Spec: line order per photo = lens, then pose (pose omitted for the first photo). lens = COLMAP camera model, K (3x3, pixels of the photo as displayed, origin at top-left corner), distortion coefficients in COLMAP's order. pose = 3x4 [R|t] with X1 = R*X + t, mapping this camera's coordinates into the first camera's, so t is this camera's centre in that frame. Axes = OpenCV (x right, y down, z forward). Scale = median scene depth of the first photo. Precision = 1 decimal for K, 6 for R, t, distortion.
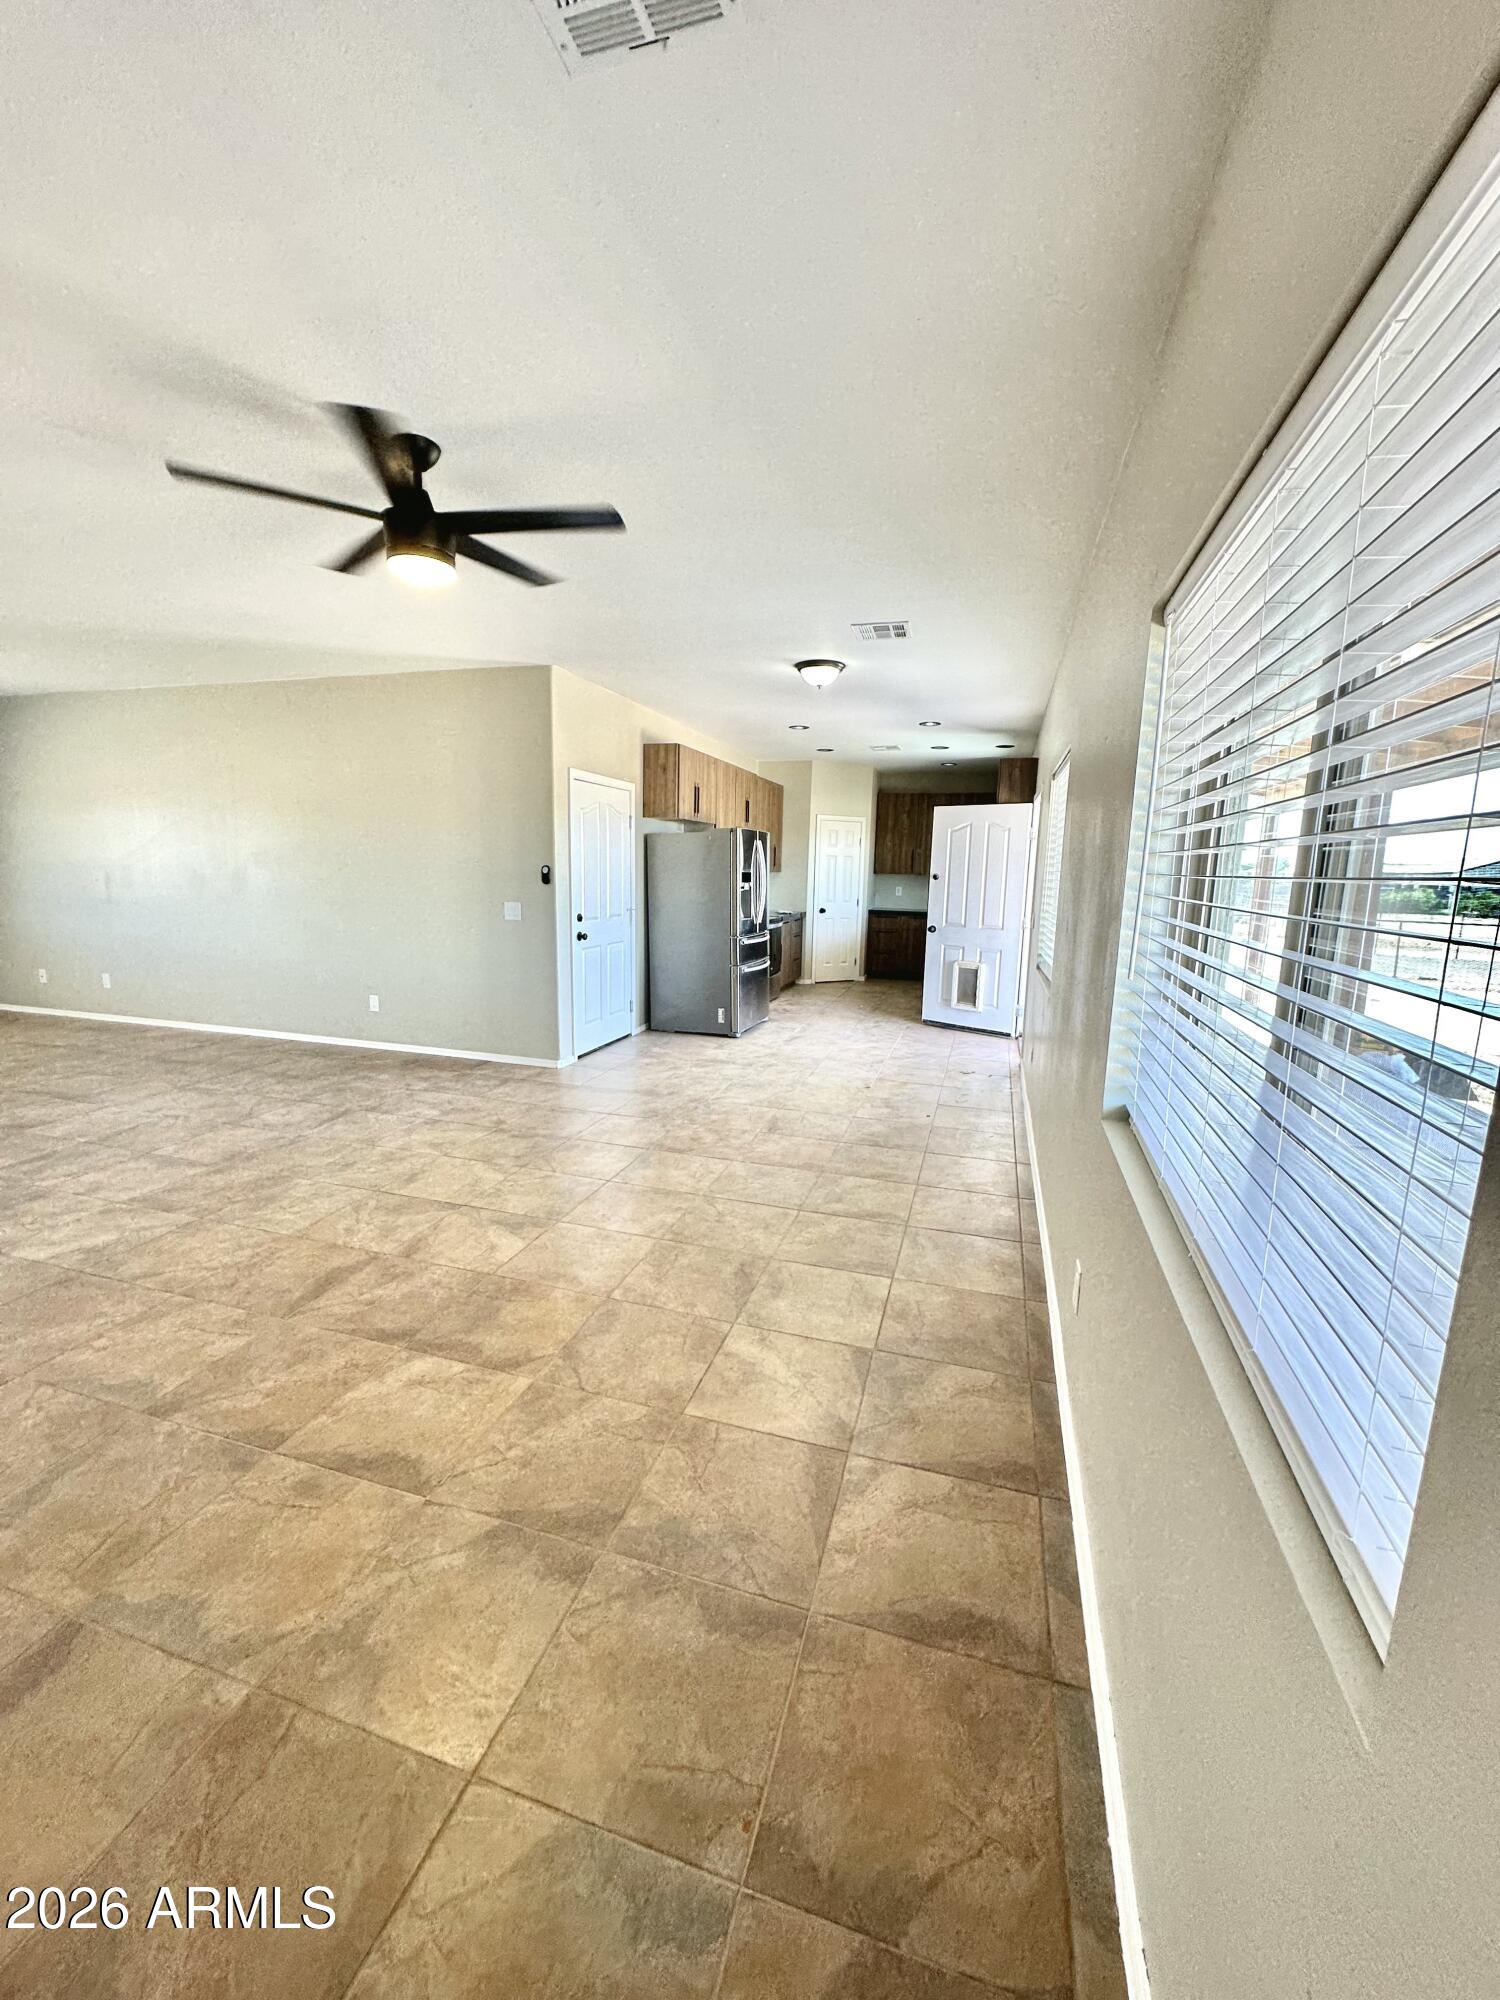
lens RADIAL K [[796.8, 0, 749.3], [0, 796.8, 996.5], [0, 0, 1]] dist [-0.002220, 0.000811]
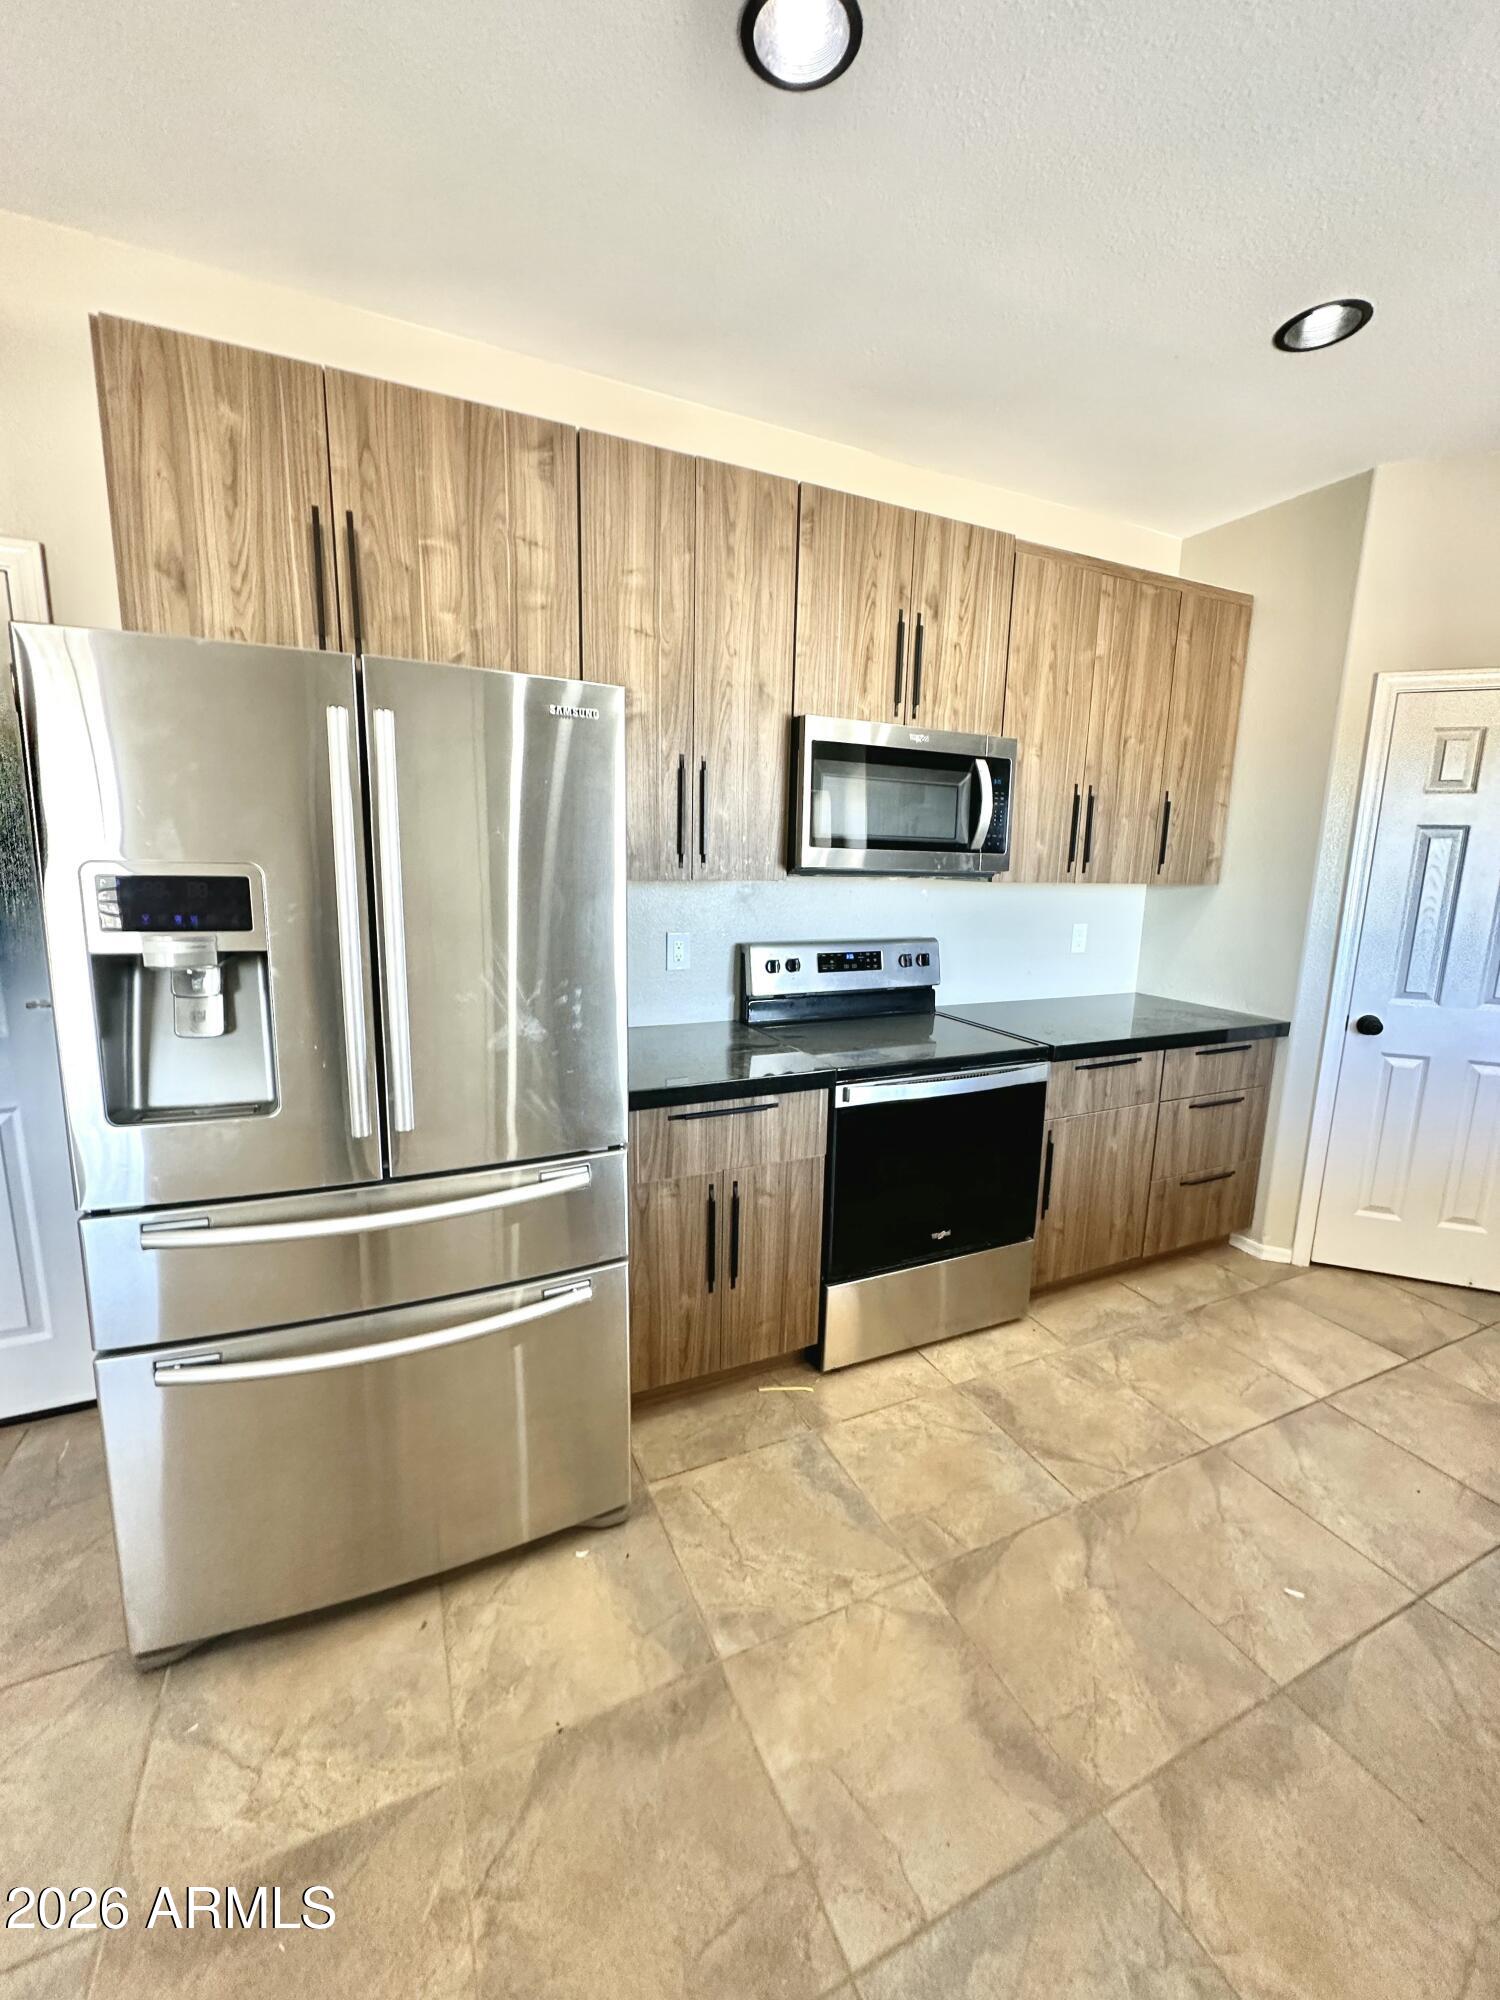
lens RADIAL K [[796.8, 0, 749.3], [0, 796.8, 996.5], [0, 0, 1]] dist [-0.002220, 0.000811]
pose [[0.666677, 0.124402, -0.734891, 0.319554], [-0.131623, 0.990127, 0.048203, -0.218850], [0.733632, 0.064592, 0.676470, 1.396464]]
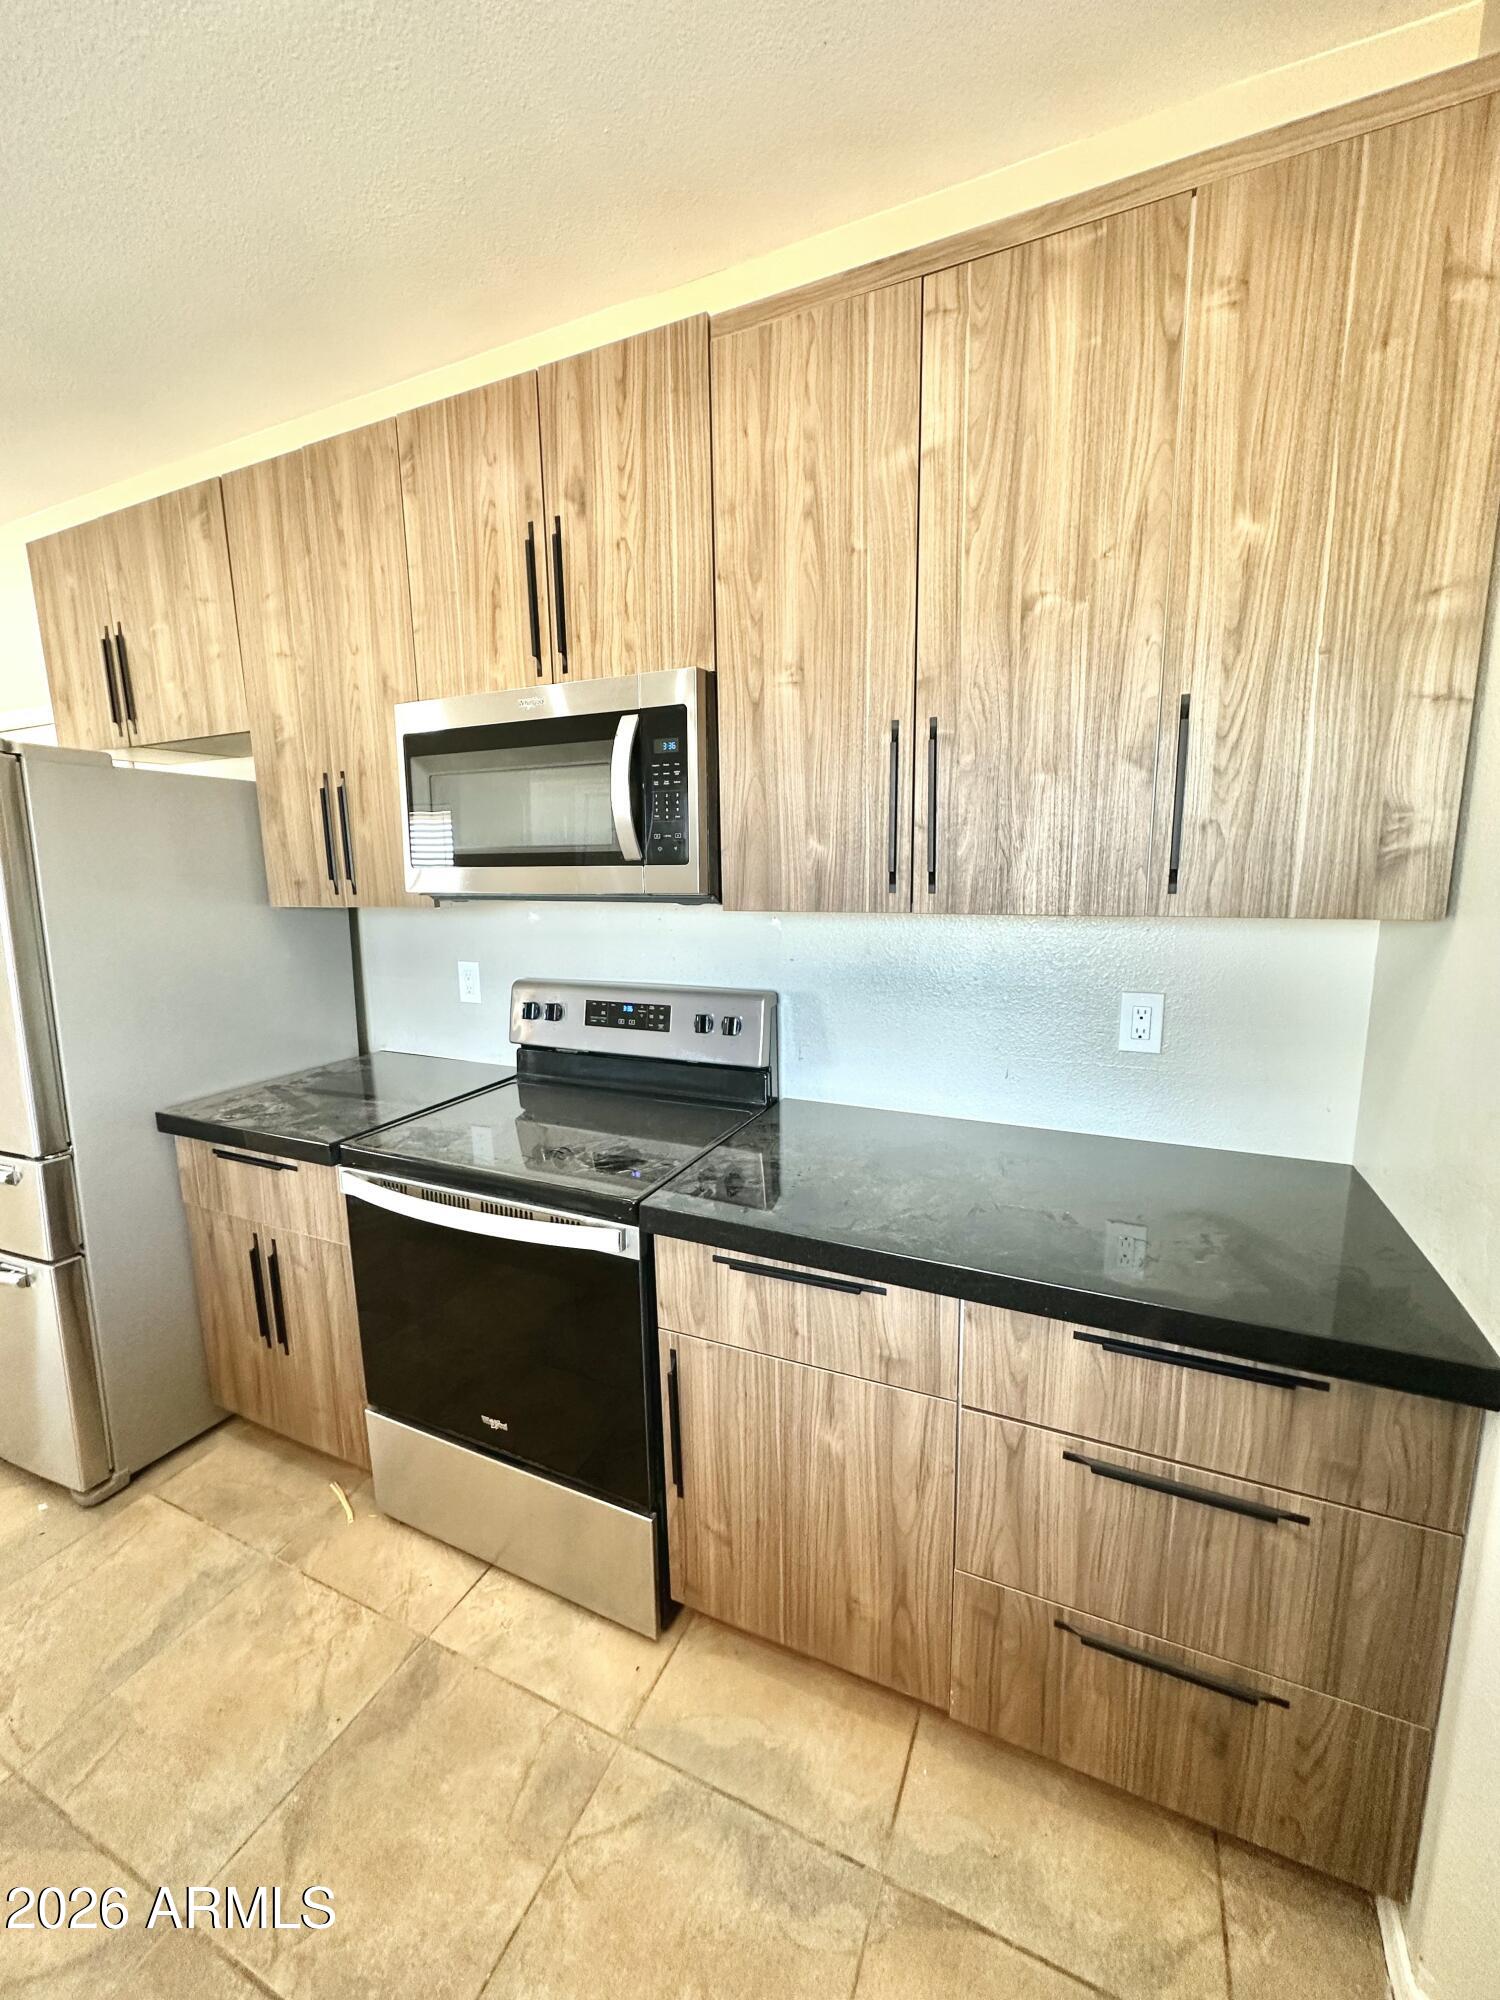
lens RADIAL K [[796.8, 0, 749.3], [0, 796.8, 996.5], [0, 0, 1]] dist [-0.002220, 0.000811]
pose [[-0.133033, 0.150477, -0.979622, 0.345340], [-0.149567, 0.974040, 0.169931, -0.316167], [0.979761, 0.169126, -0.107073, 1.940216]]
